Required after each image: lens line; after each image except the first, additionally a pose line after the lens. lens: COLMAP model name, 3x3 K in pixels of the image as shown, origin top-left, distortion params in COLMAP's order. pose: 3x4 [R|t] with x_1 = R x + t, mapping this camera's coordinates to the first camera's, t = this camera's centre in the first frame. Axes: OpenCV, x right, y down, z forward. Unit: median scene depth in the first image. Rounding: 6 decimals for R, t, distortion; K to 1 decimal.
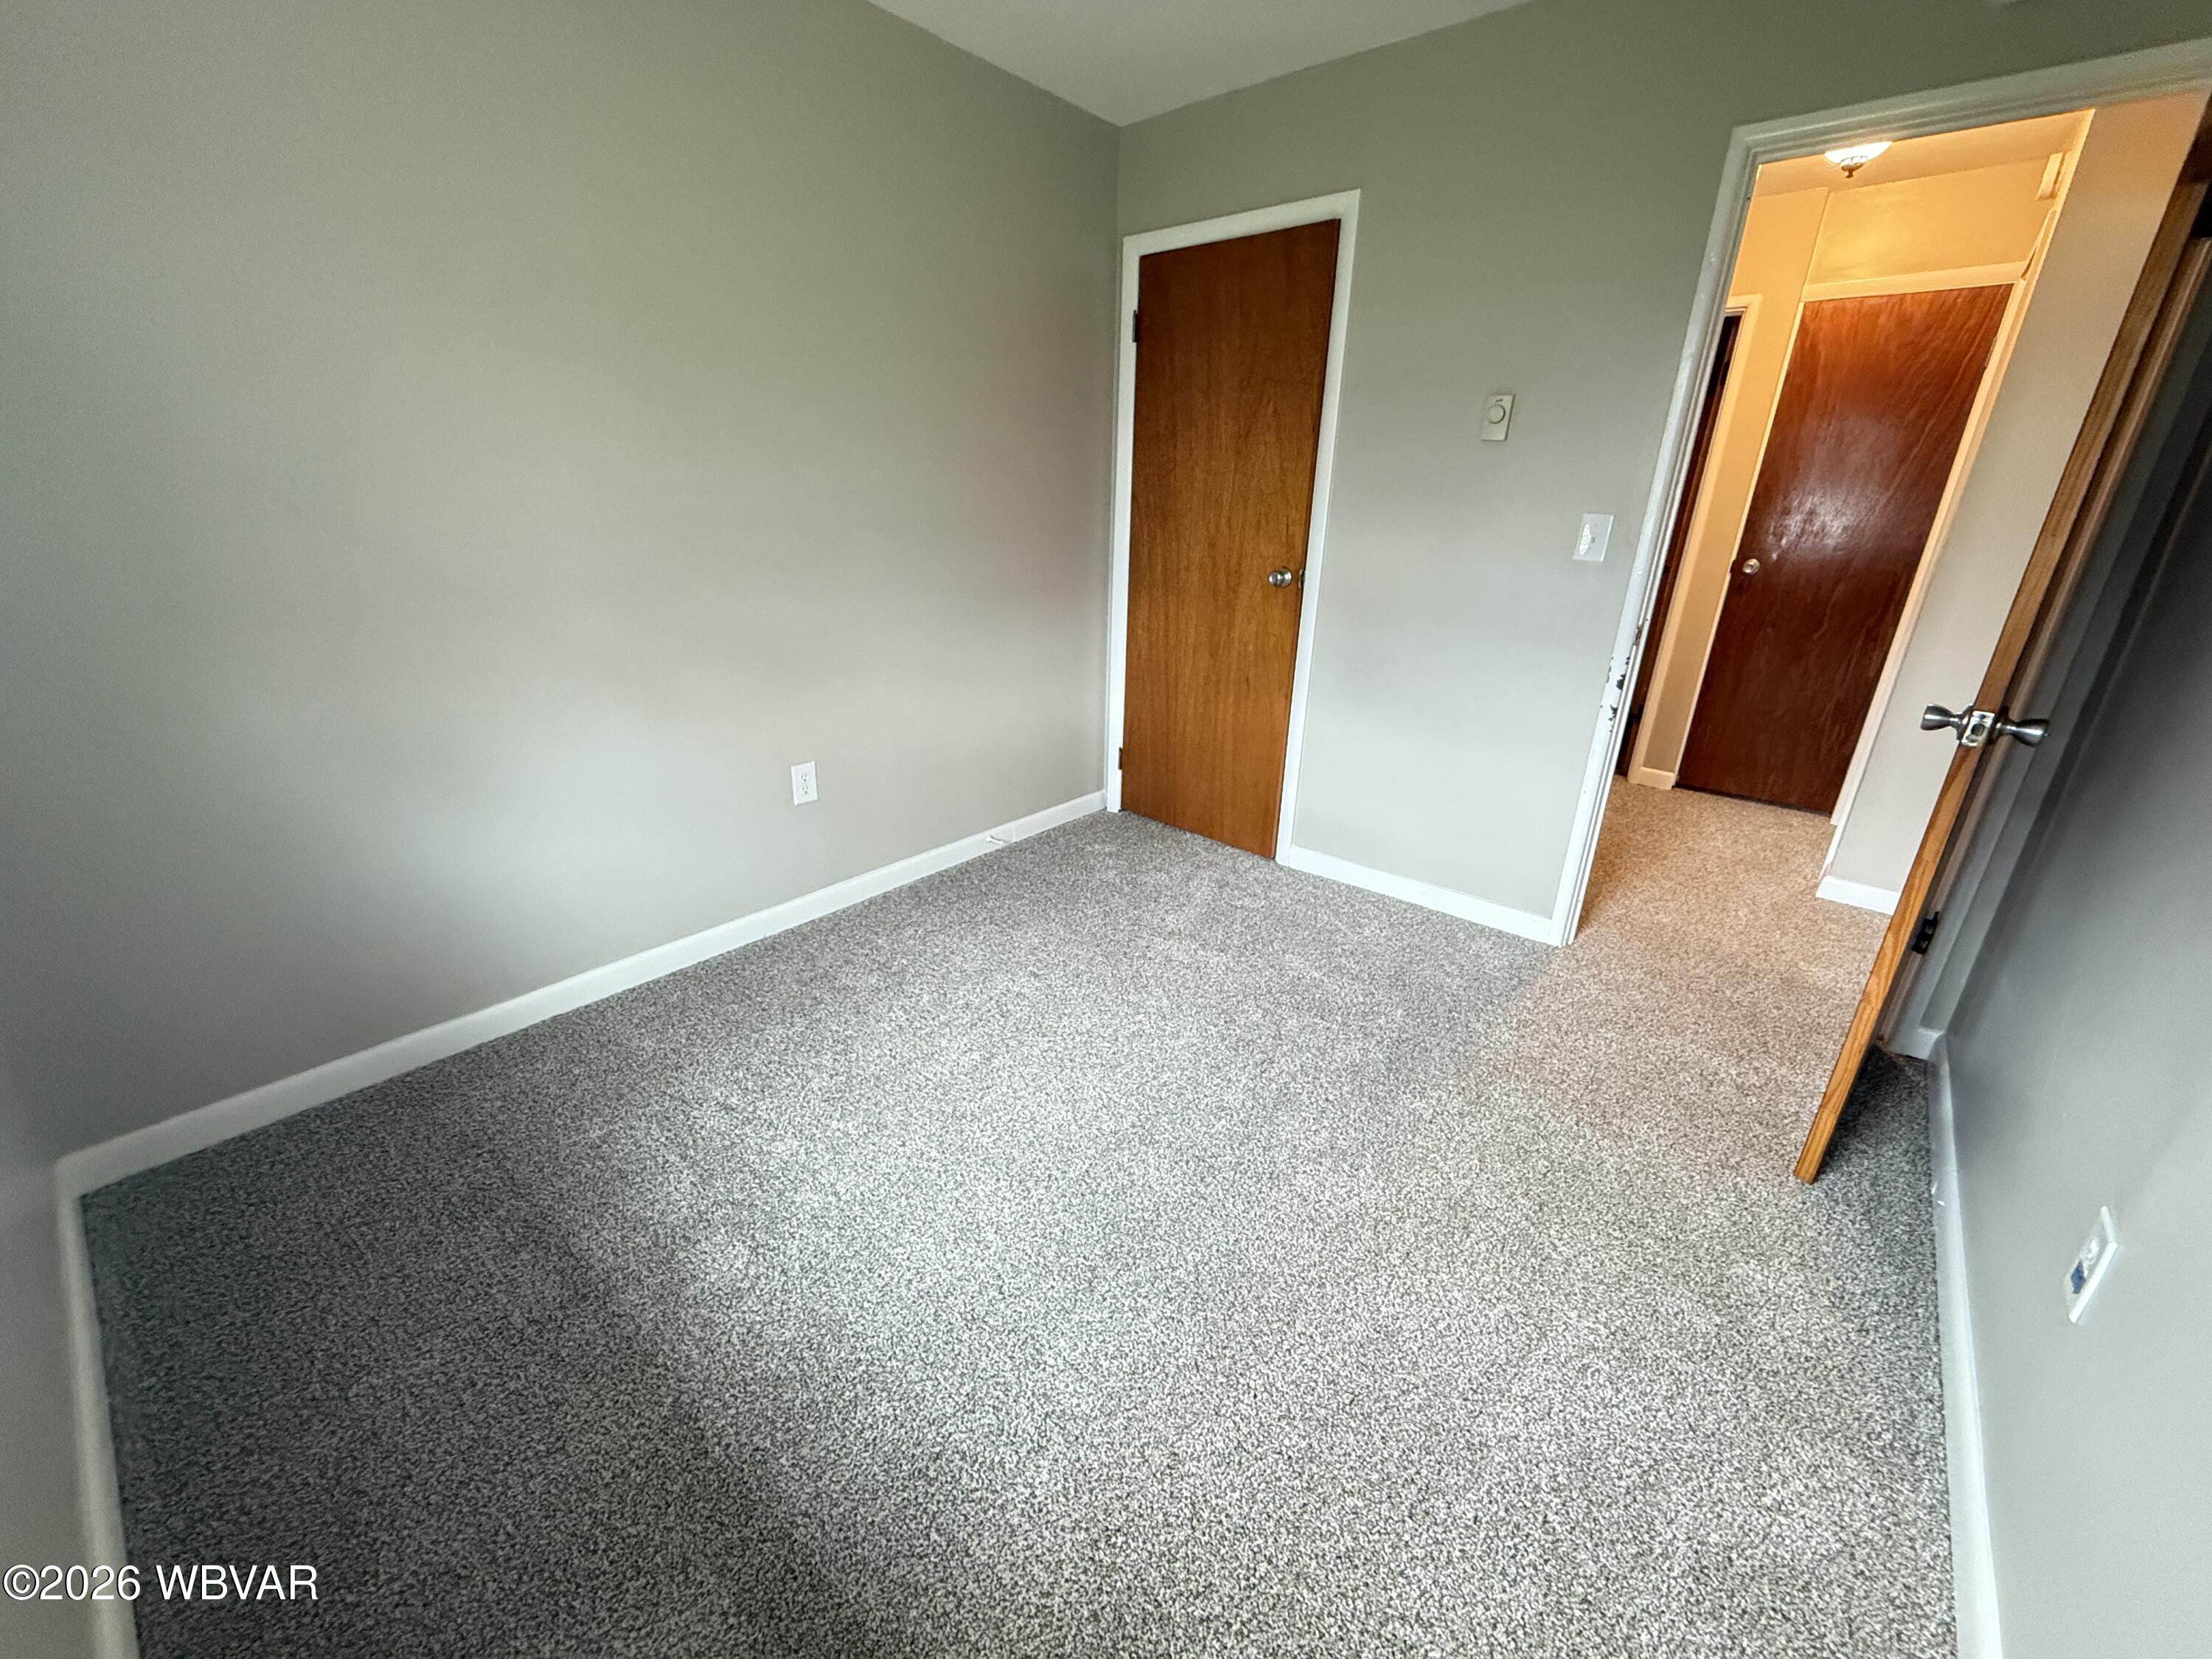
lens RADIAL K [[882.7, 0, 1098.7], [0, 882.7, 830.6], [0, 0, 1]] dist [0.000027, 0.000486]
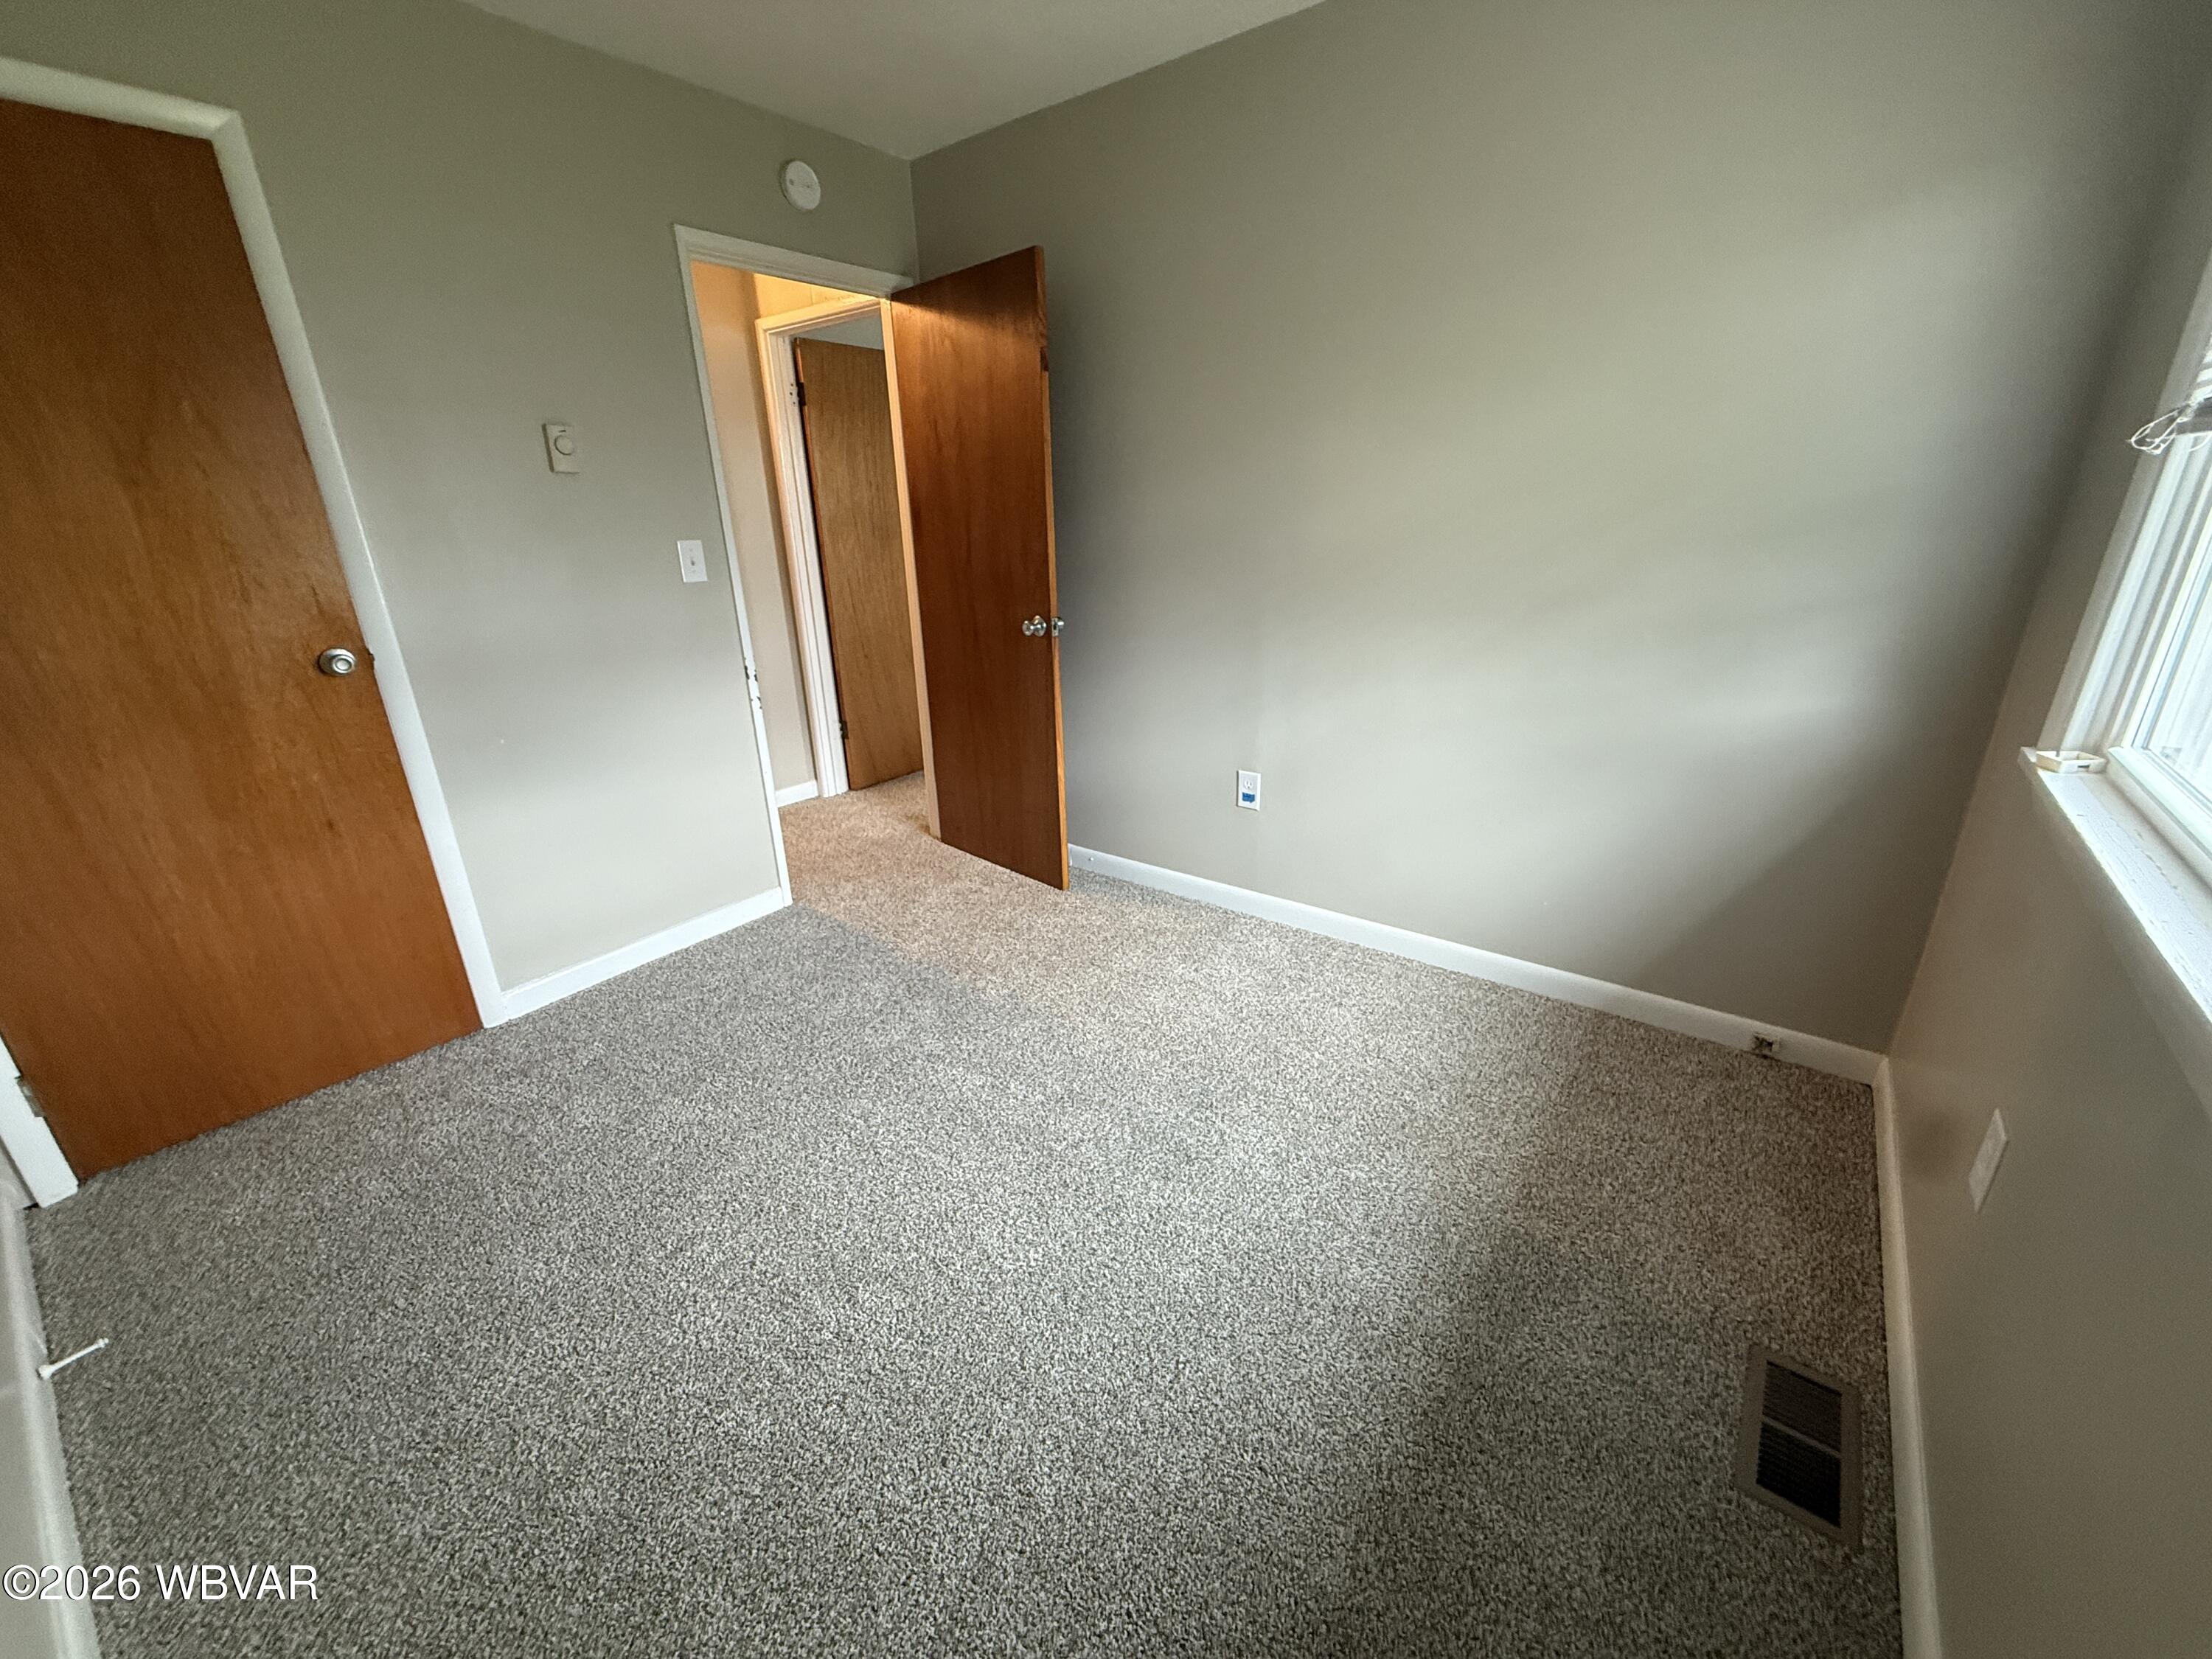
lens RADIAL K [[882.7, 0, 1098.7], [0, 882.7, 830.6], [0, 0, 1]] dist [0.000027, 0.000486]
pose [[-0.048765, -0.361062, 0.931266, -0.474785], [0.383977, 0.853947, 0.351191, -0.177241], [-0.922054, 0.374711, 0.096997, 0.410664]]
